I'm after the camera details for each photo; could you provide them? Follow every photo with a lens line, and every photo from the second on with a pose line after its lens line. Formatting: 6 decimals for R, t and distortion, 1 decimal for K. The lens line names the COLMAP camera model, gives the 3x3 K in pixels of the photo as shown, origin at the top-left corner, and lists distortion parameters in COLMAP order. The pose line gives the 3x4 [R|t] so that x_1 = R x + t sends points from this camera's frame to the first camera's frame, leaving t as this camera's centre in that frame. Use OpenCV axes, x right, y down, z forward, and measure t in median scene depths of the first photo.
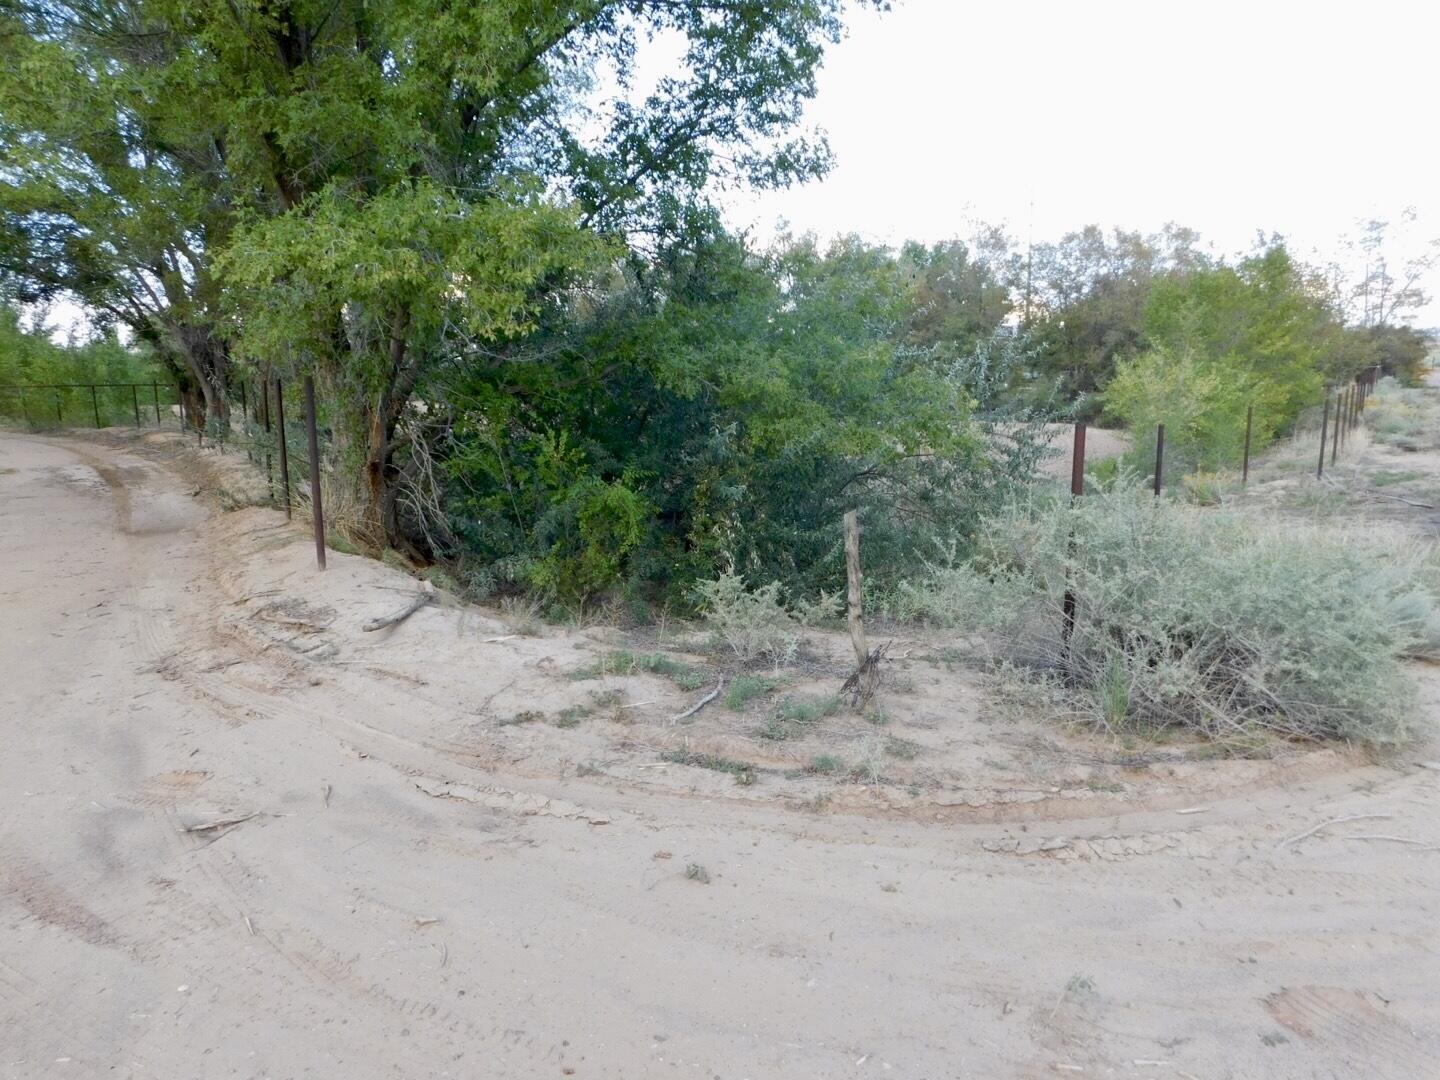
lens RADIAL K [[951.0, 0, 722.0], [0, 951.0, 539.1], [0, 0, 1]] dist [-0.076735, 0.058064]
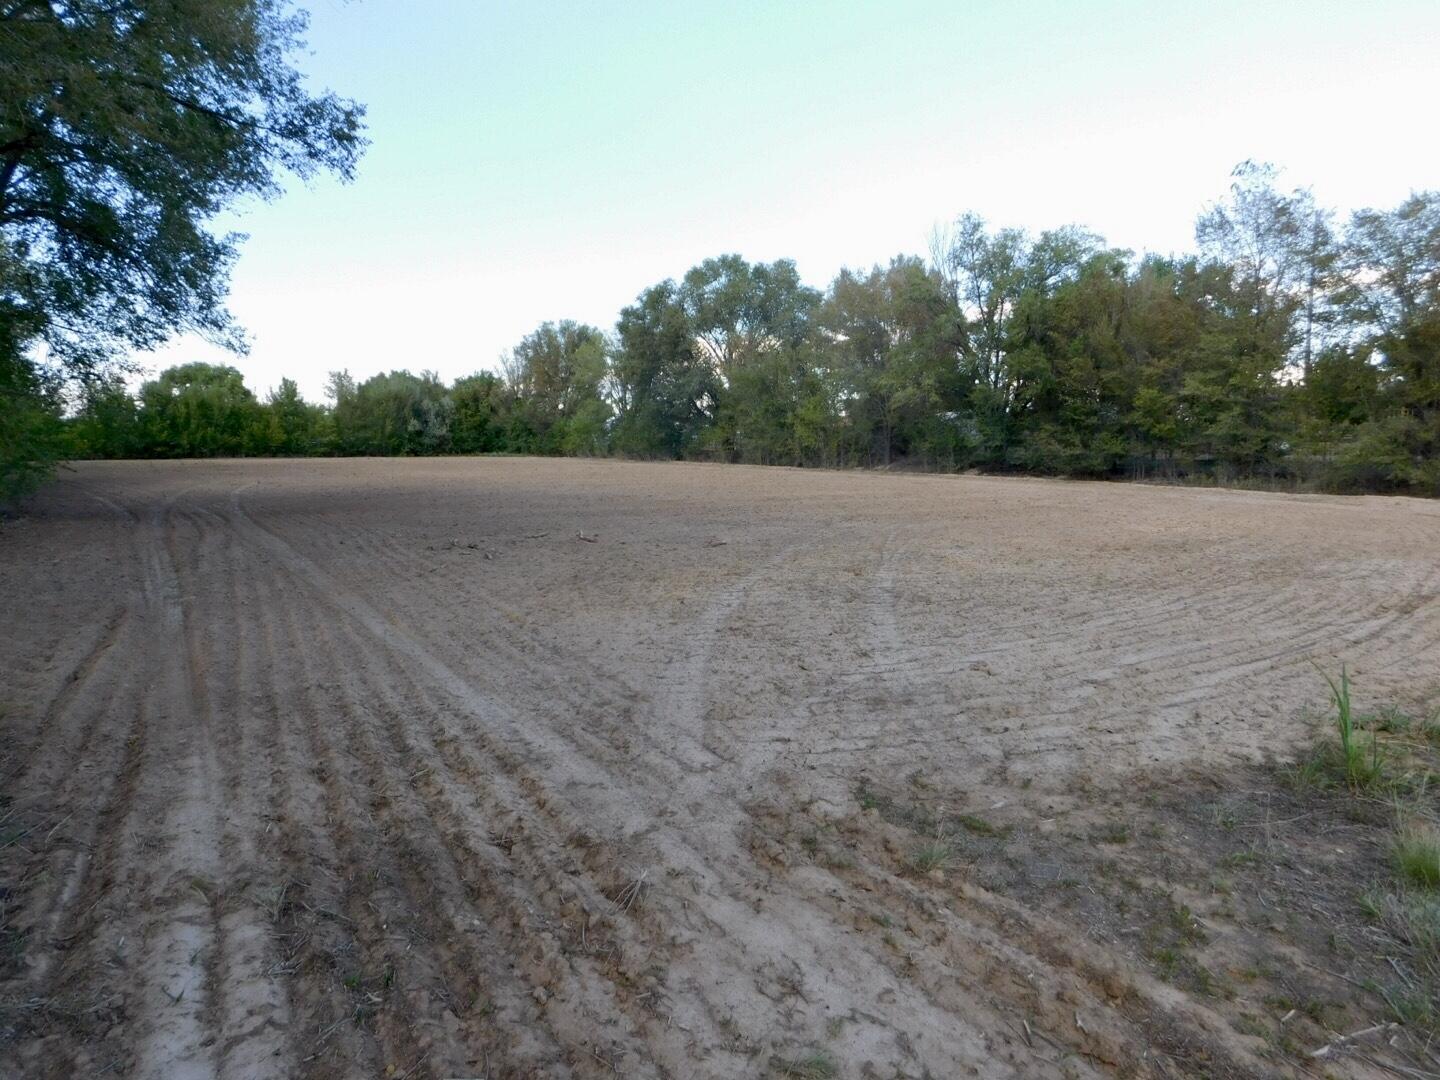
lens RADIAL K [[951.0, 0, 724.5], [0, 951.0, 542.7], [0, 0, 1]] dist [-0.076735, 0.058064]
pose [[0.973279, 0.031018, -0.227521, 0.150809], [-0.045231, 0.997319, -0.057523, -0.083678], [0.225126, 0.066277, 0.972073, 0.697996]]
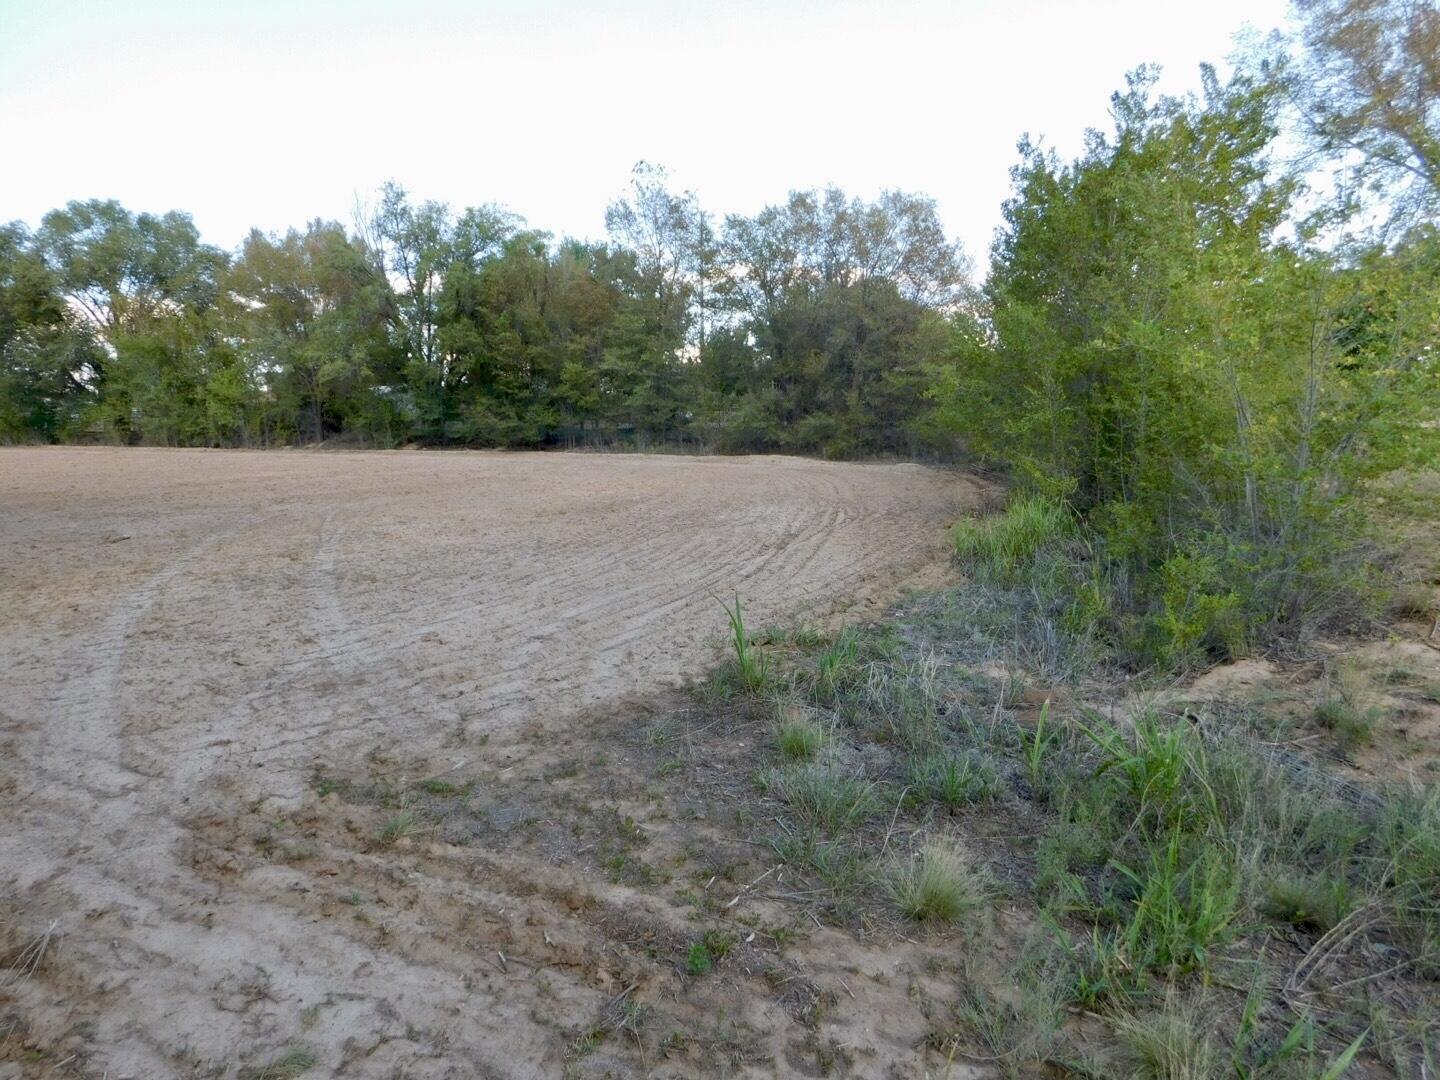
lens RADIAL K [[951.0, 0, 730.6], [0, 951.0, 536.3], [0, 0, 1]] dist [-0.076735, 0.058064]
pose [[0.939772, -0.046049, 0.338685, 0.152664], [0.060719, 0.997615, -0.032840, -0.080771], [-0.336364, 0.051427, 0.940327, 0.689714]]
